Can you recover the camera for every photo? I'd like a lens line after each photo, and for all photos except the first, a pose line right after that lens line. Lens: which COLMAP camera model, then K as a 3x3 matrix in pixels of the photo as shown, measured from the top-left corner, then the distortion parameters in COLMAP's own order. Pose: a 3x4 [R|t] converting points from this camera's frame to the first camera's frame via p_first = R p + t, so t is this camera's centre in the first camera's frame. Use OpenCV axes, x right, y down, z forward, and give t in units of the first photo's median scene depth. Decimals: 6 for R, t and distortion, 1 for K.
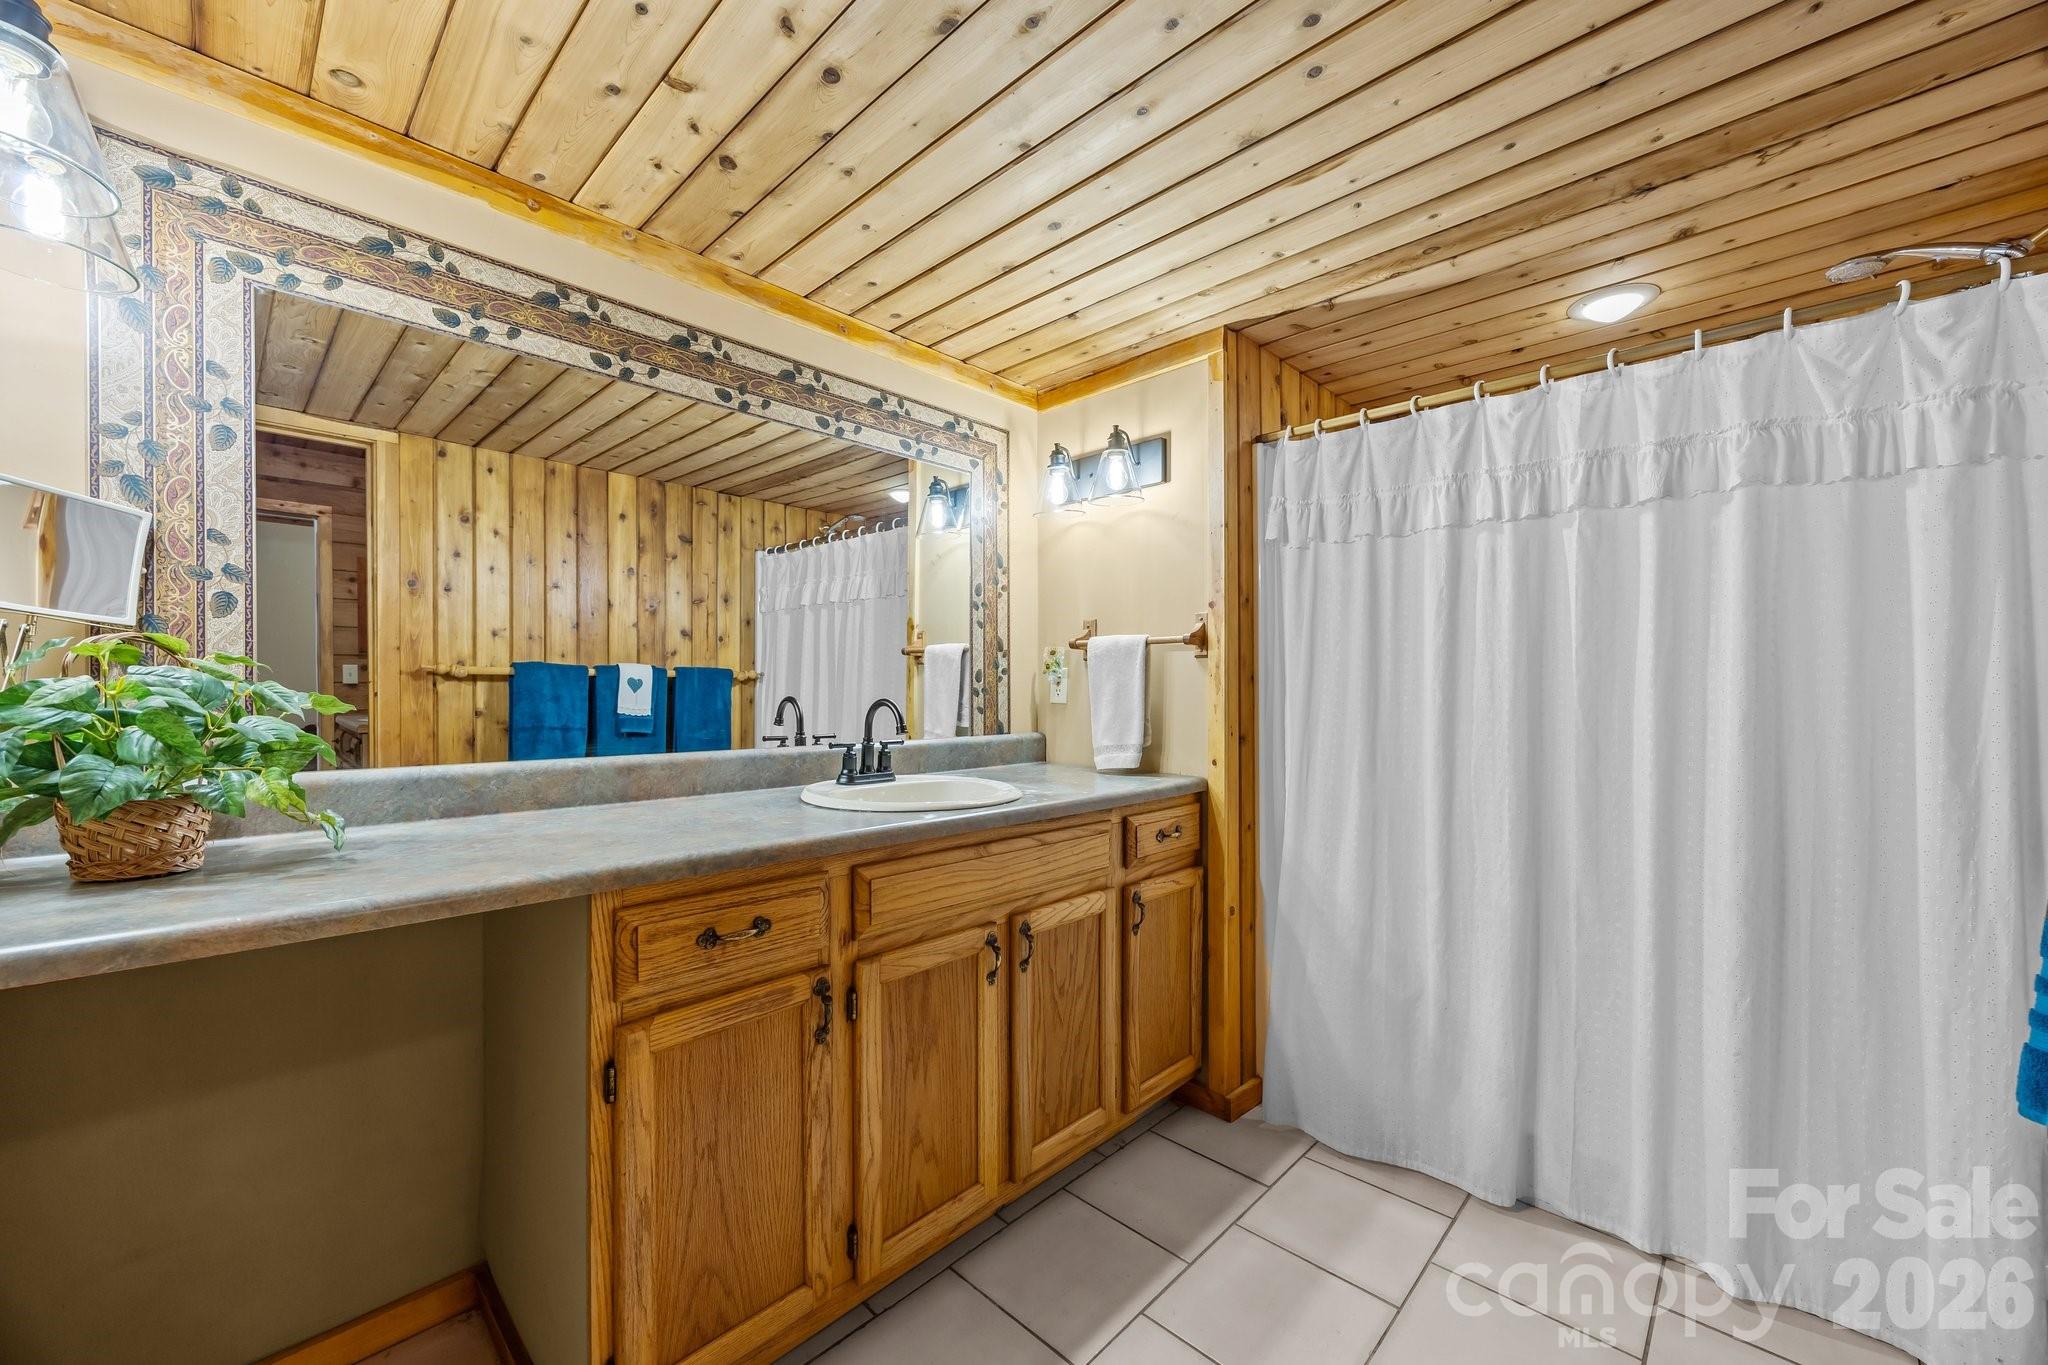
lens RADIAL K [[785.2, 0, 1030.7], [0, 785.2, 693.0], [0, 0, 1]] dist [-0.004934, 0.000644]
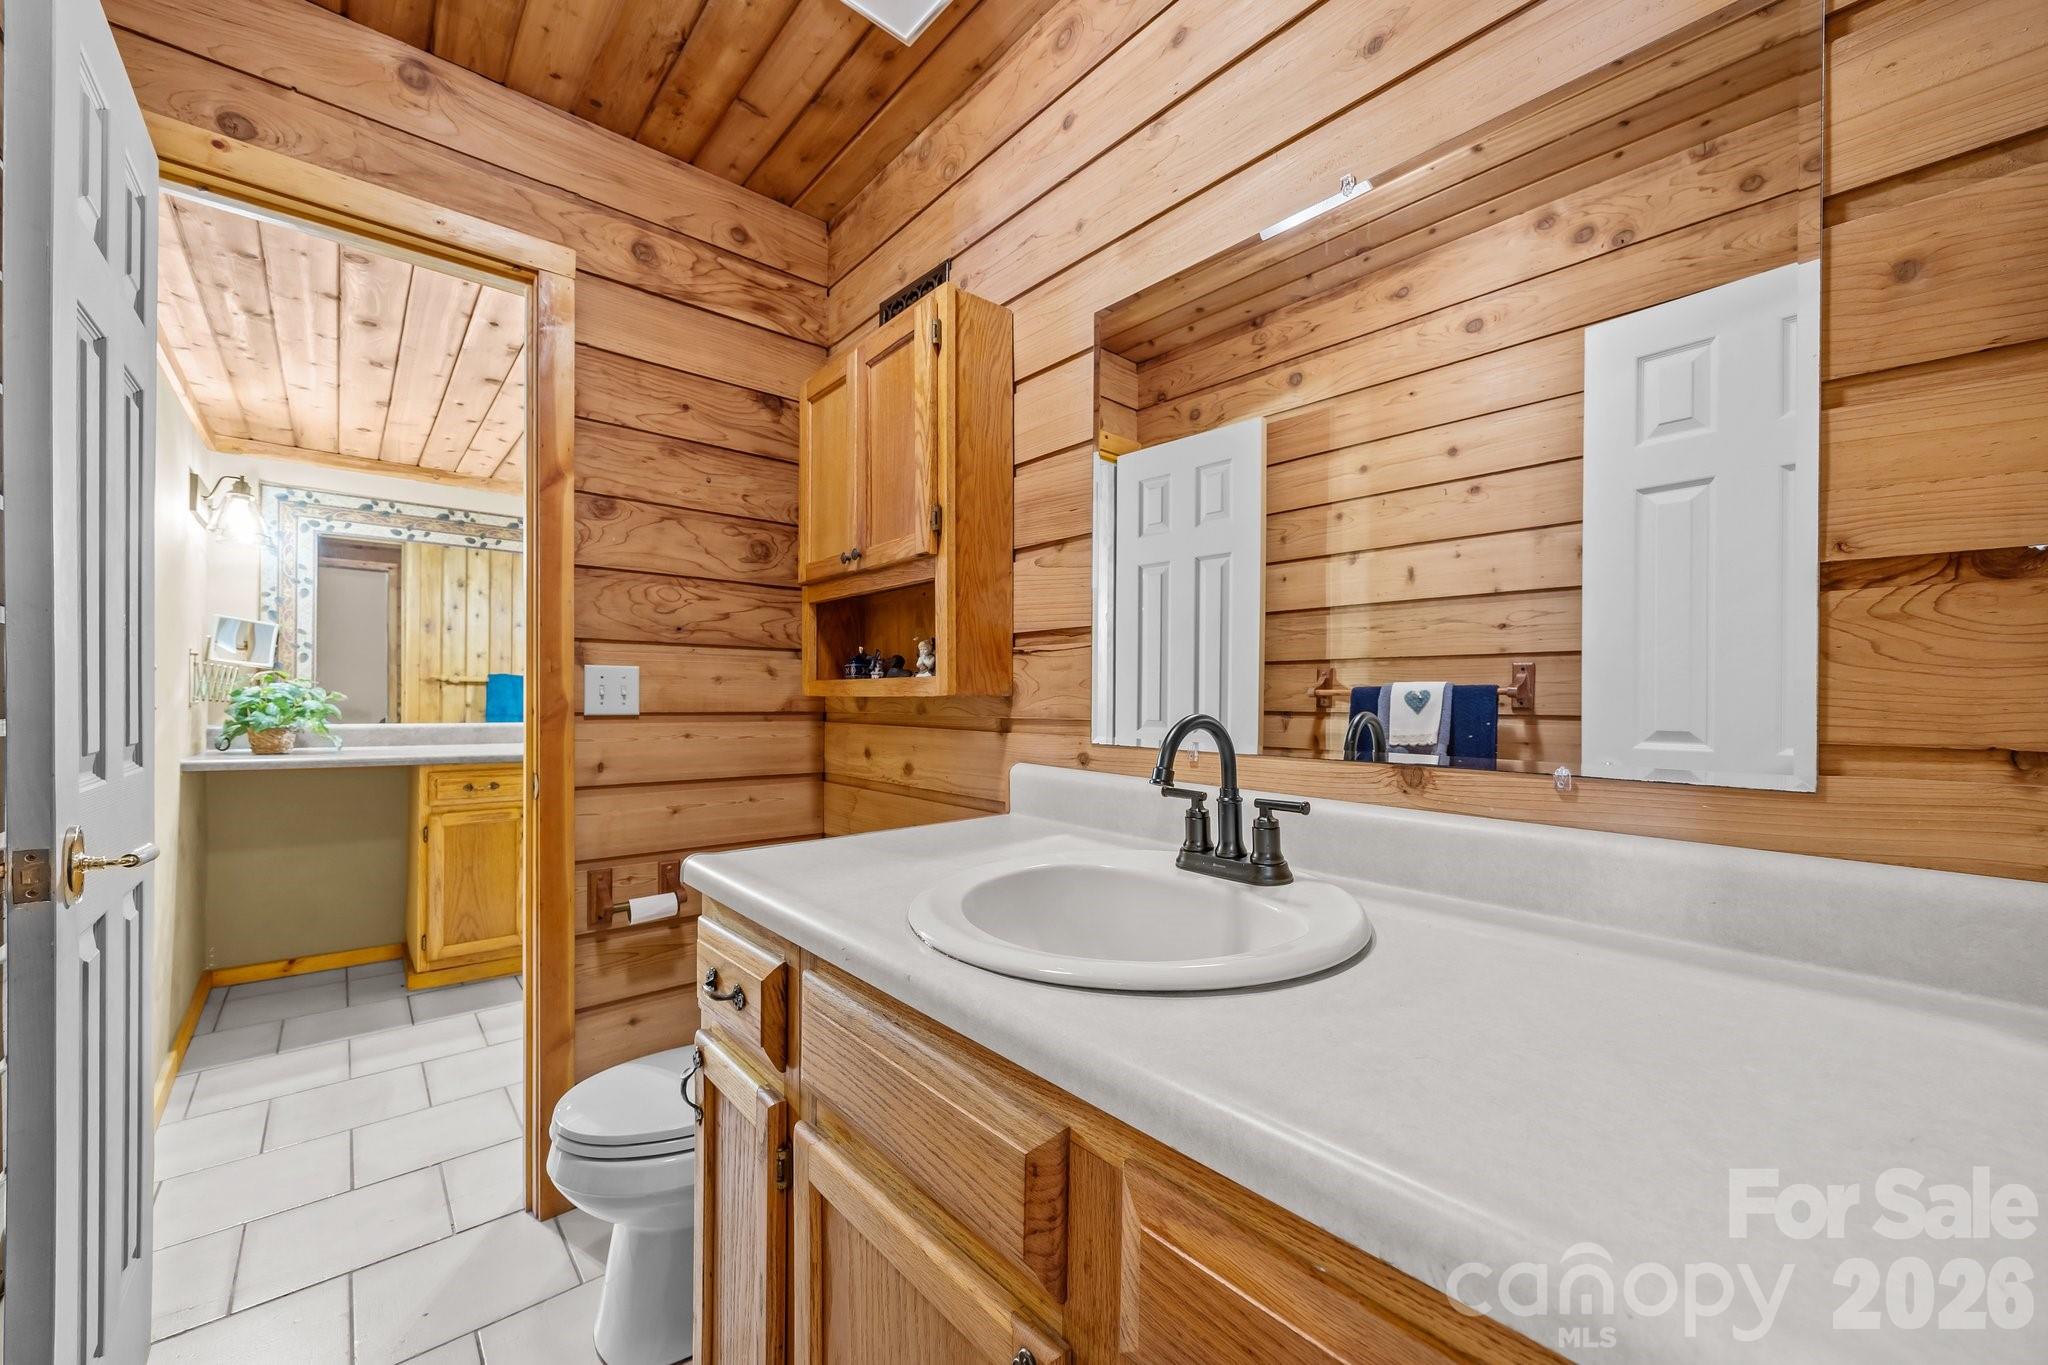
lens RADIAL K [[785.2, 0, 1030.7], [0, 785.2, 693.0], [0, 0, 1]] dist [-0.004934, 0.000644]
pose [[0.996358, 0.010408, -0.084626, 1.569595], [-0.010839, 0.999931, -0.004636, -0.011234], [0.084571, 0.005536, 0.996402, -1.362113]]
